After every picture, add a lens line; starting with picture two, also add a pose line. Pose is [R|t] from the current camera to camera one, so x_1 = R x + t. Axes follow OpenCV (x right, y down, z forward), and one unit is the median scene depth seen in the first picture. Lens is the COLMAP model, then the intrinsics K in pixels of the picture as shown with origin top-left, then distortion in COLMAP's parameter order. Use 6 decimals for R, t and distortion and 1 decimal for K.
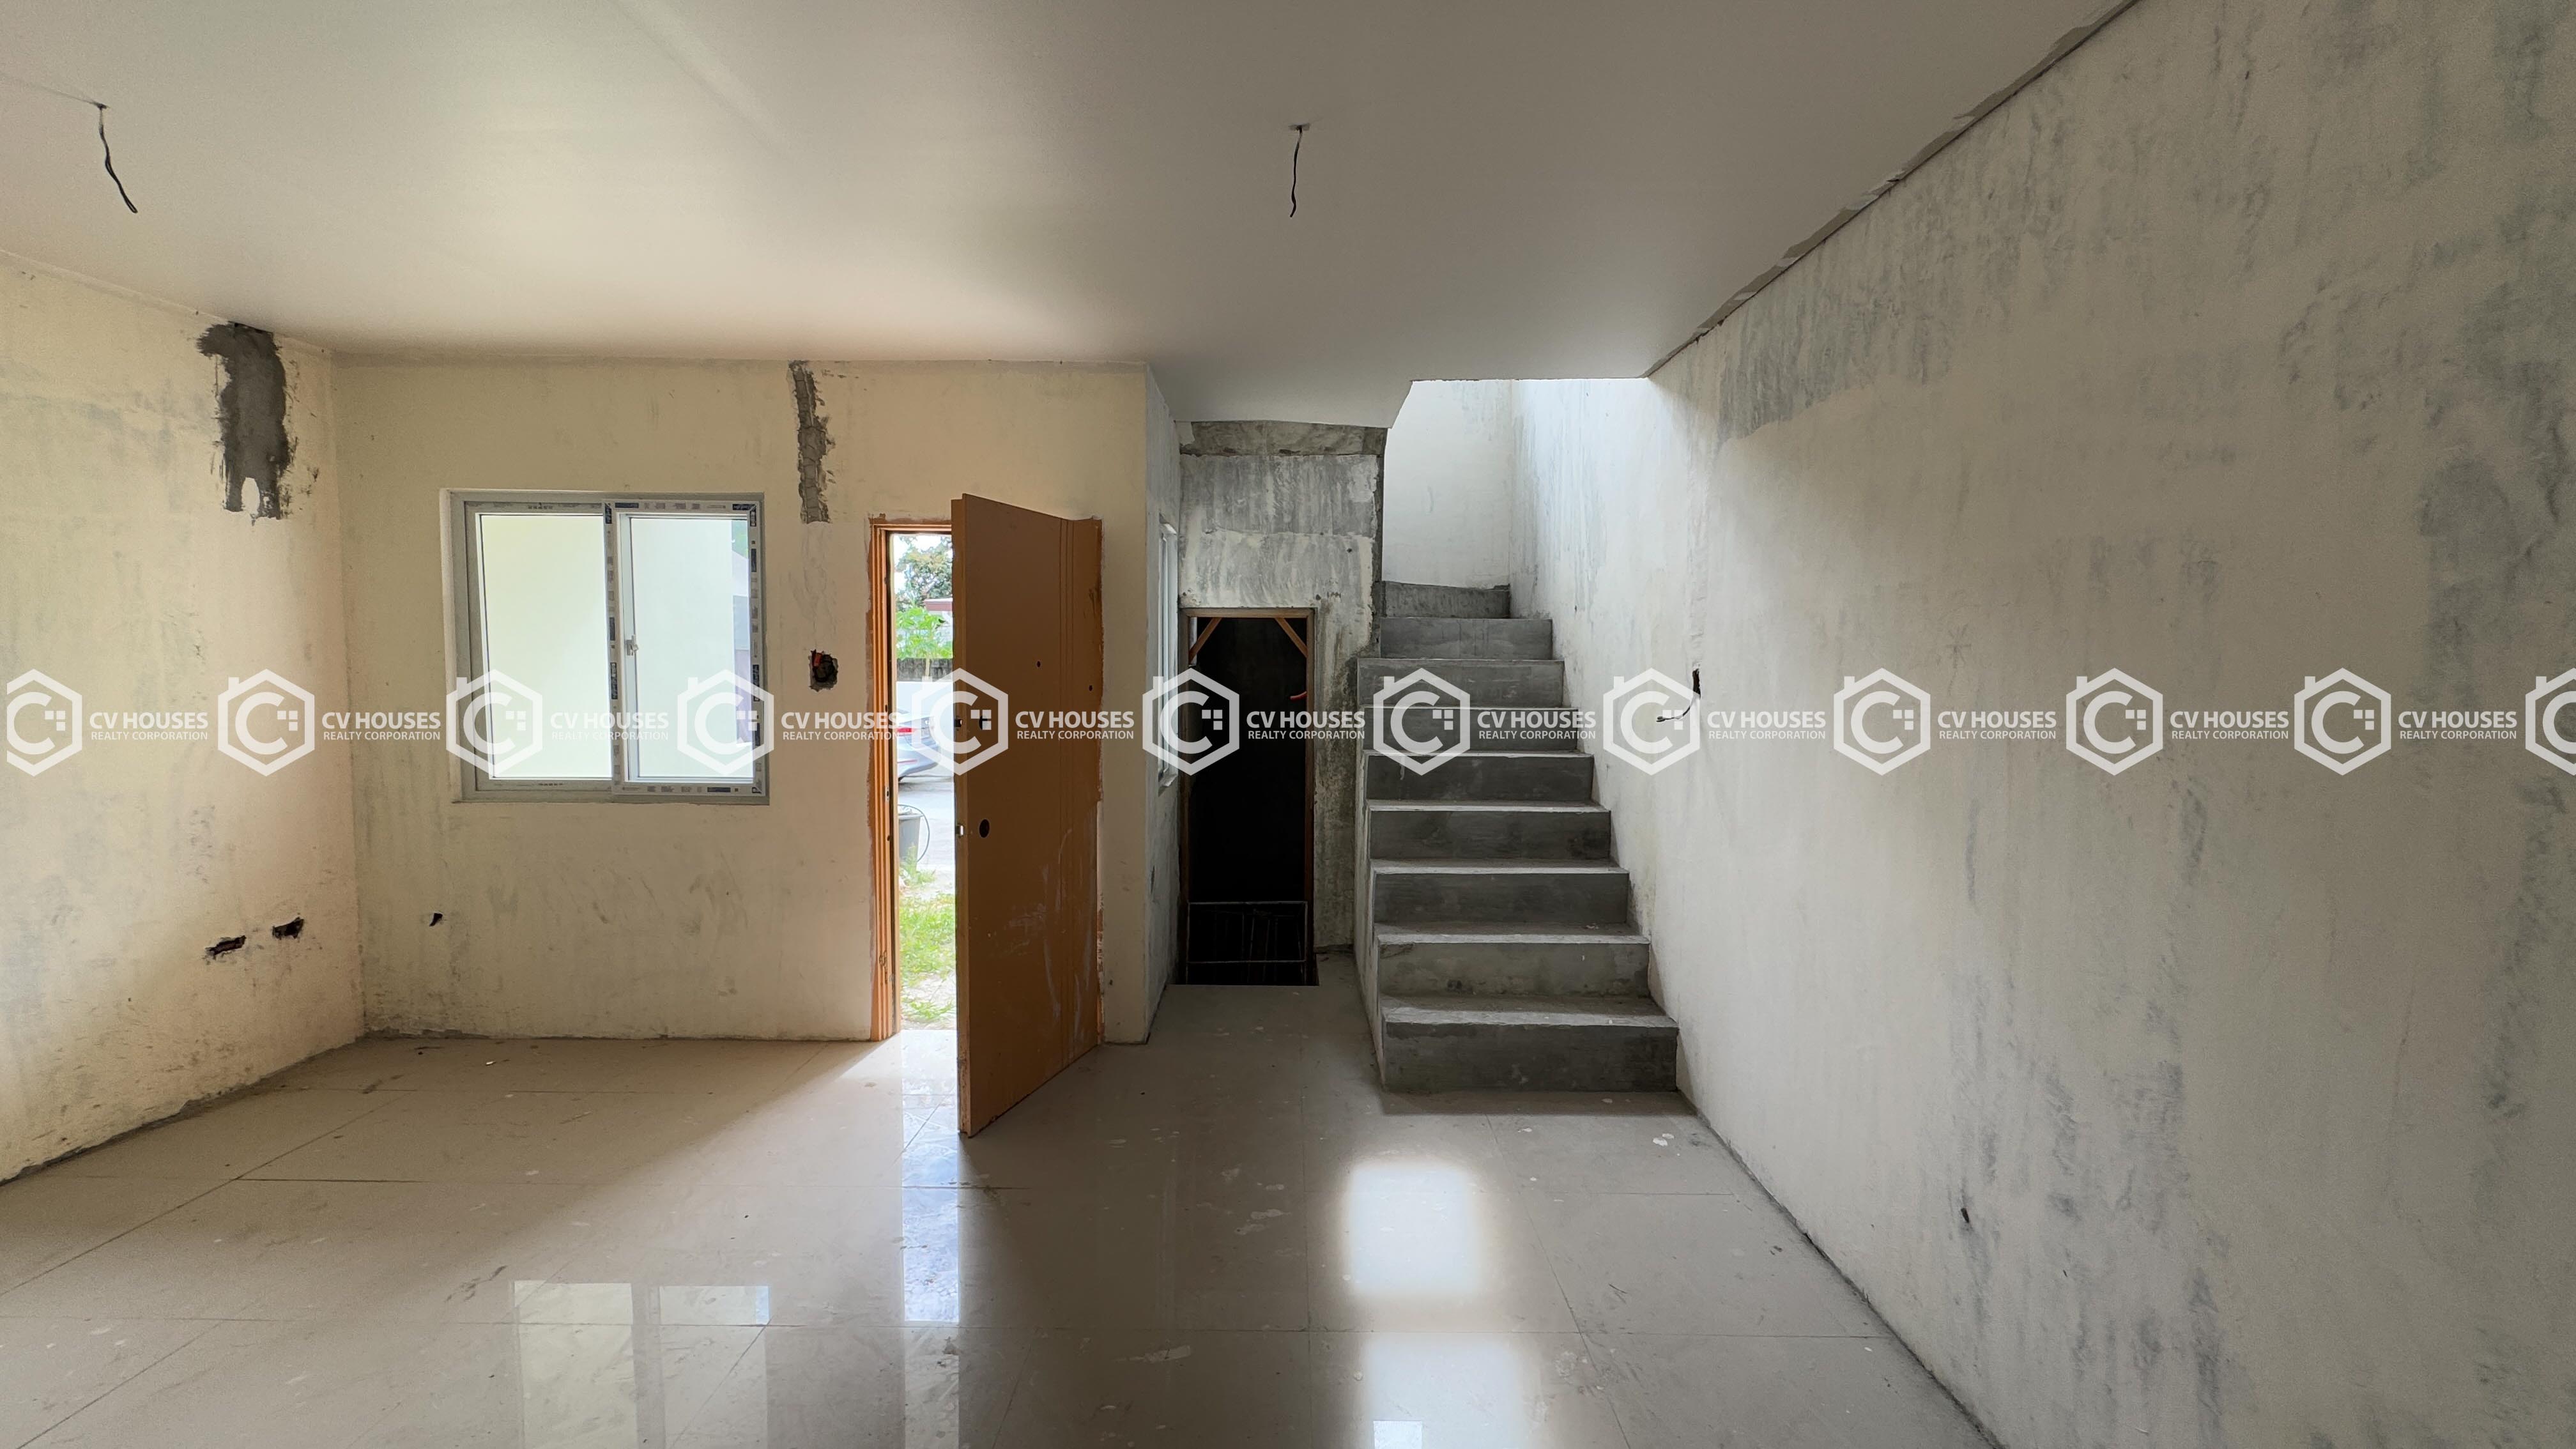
lens RADIAL K [[1026.0, 0, 1288.0], [0, 1026.0, 724.5], [0, 0, 1]] dist [-0.002412, -0.000102]
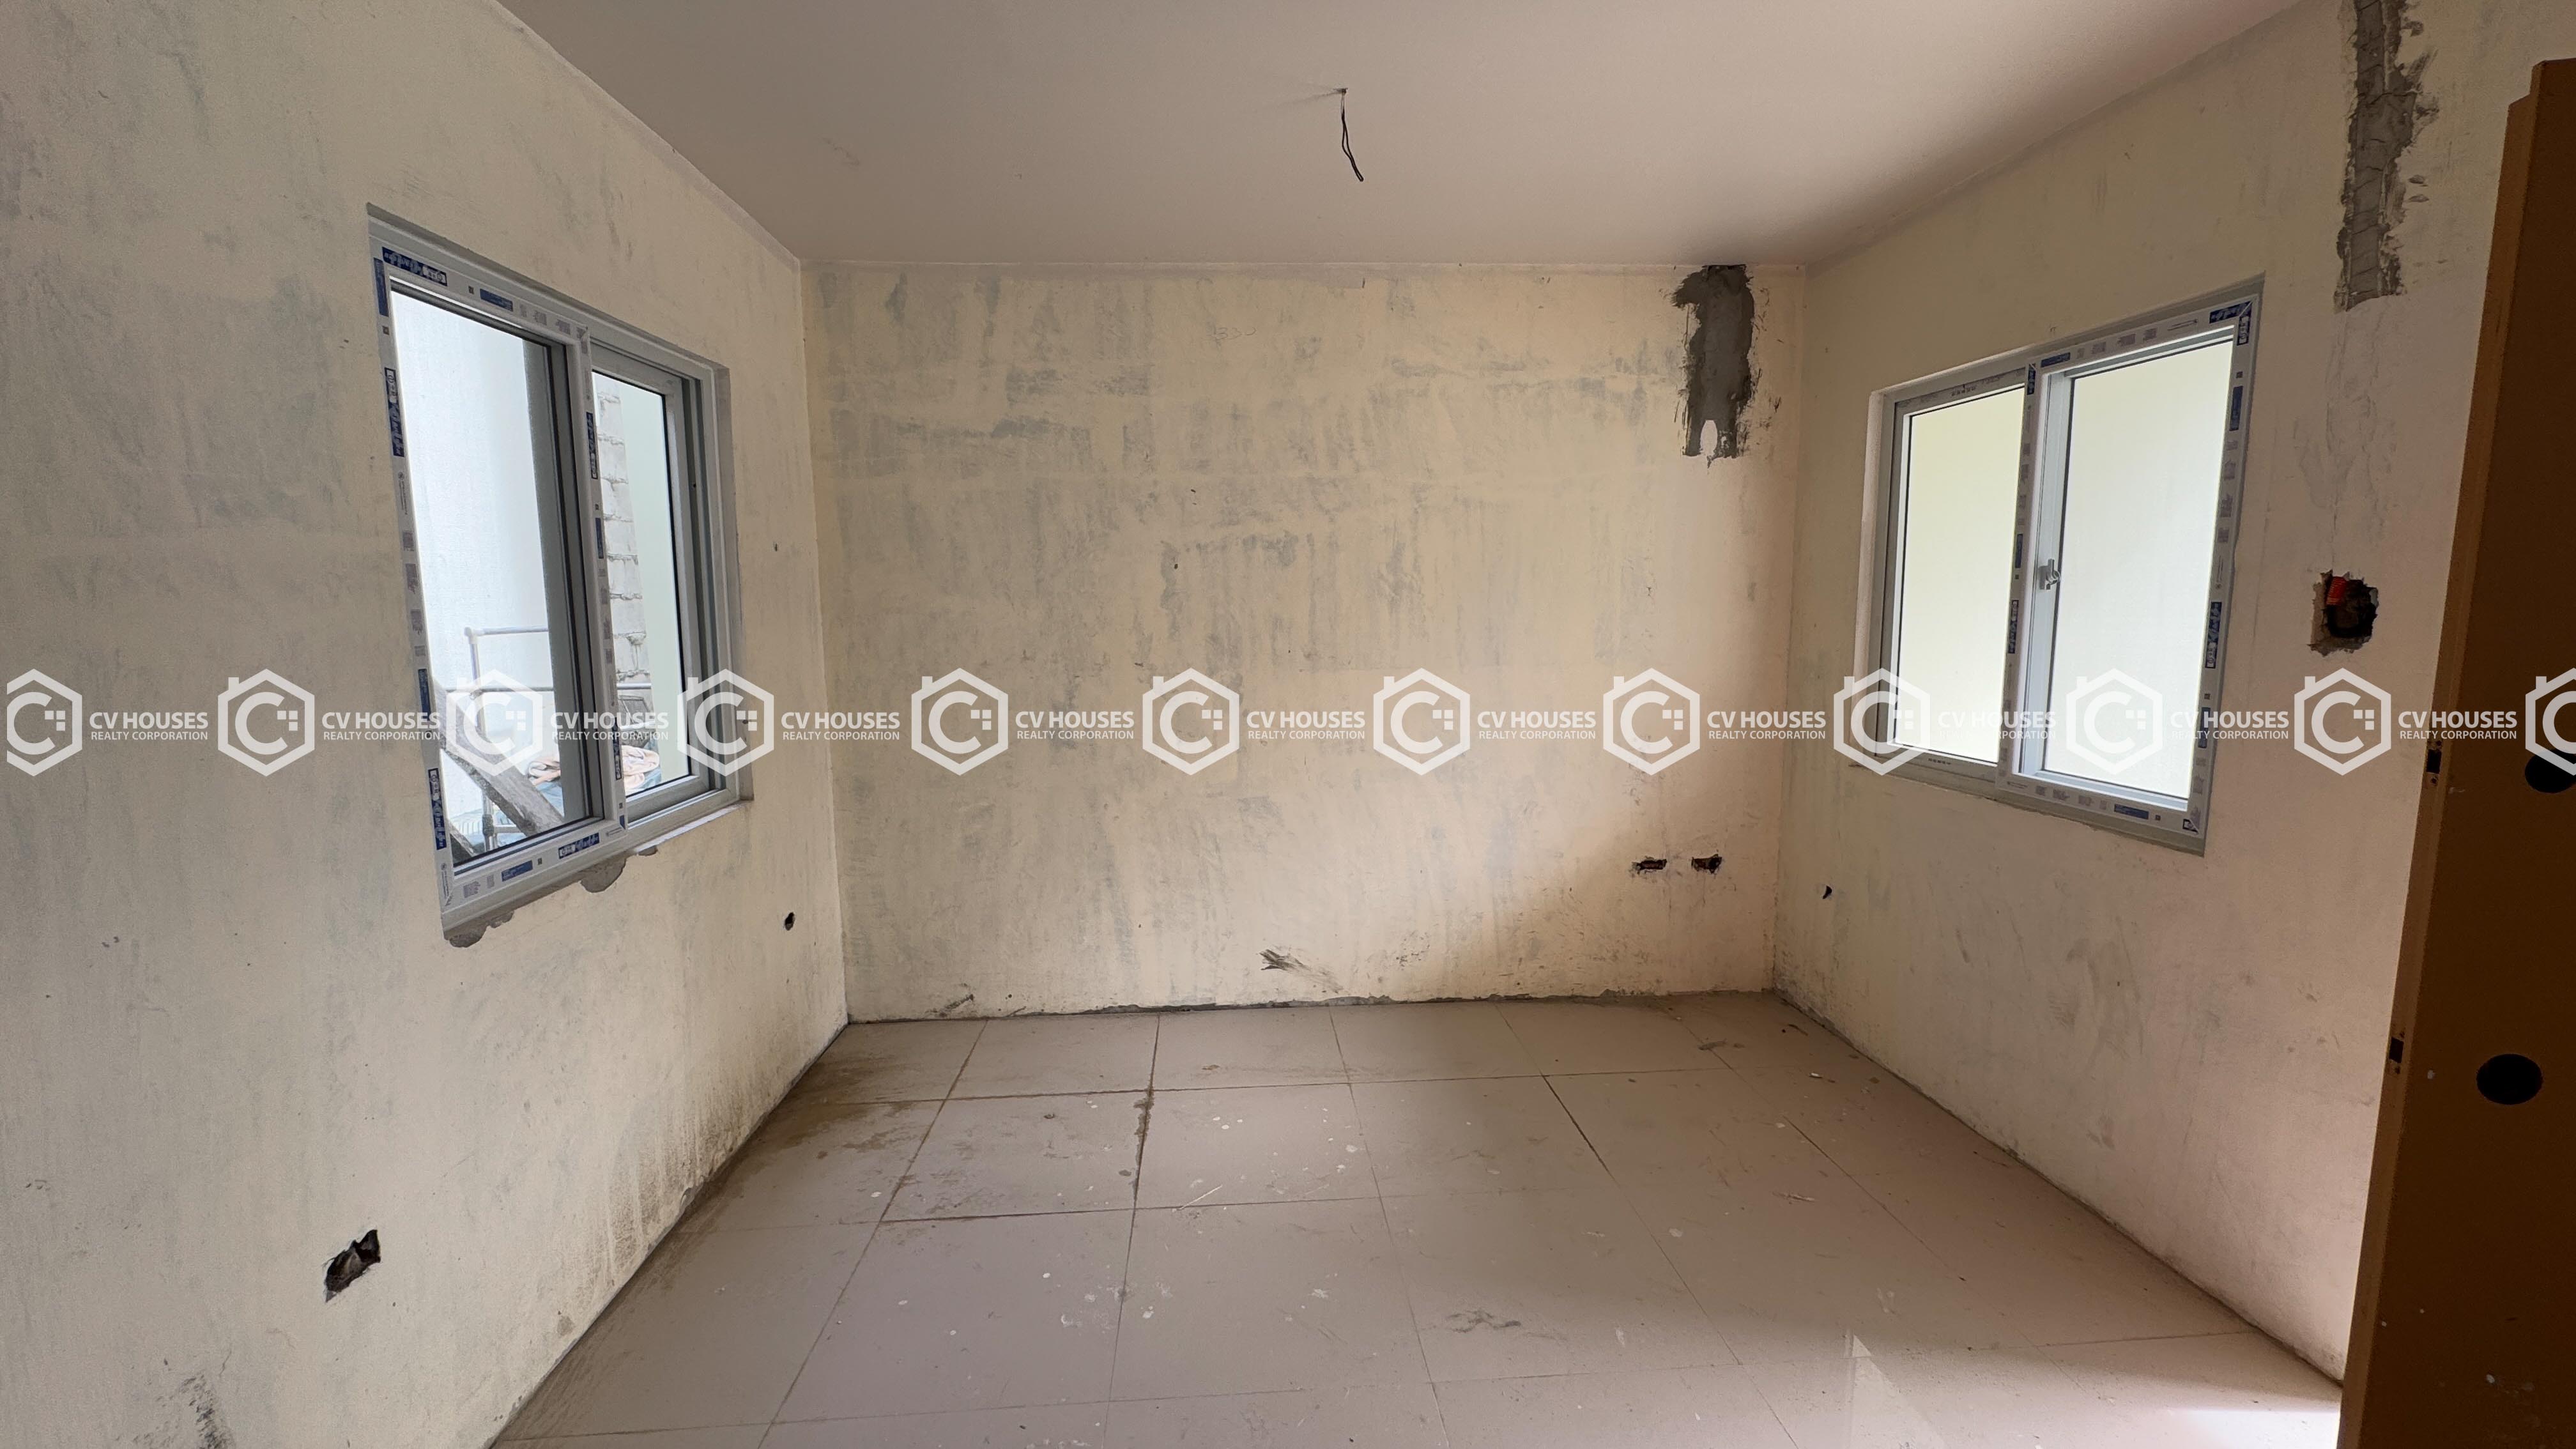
lens RADIAL K [[1026.0, 0, 1288.0], [0, 1026.0, 724.5], [0, 0, 1]] dist [-0.002412, -0.000102]
pose [[0.070864, 0.111583, -0.991225, -0.000818], [-0.056439, 0.992580, 0.107700, -0.024722], [0.995888, 0.048311, 0.076636, 0.476164]]
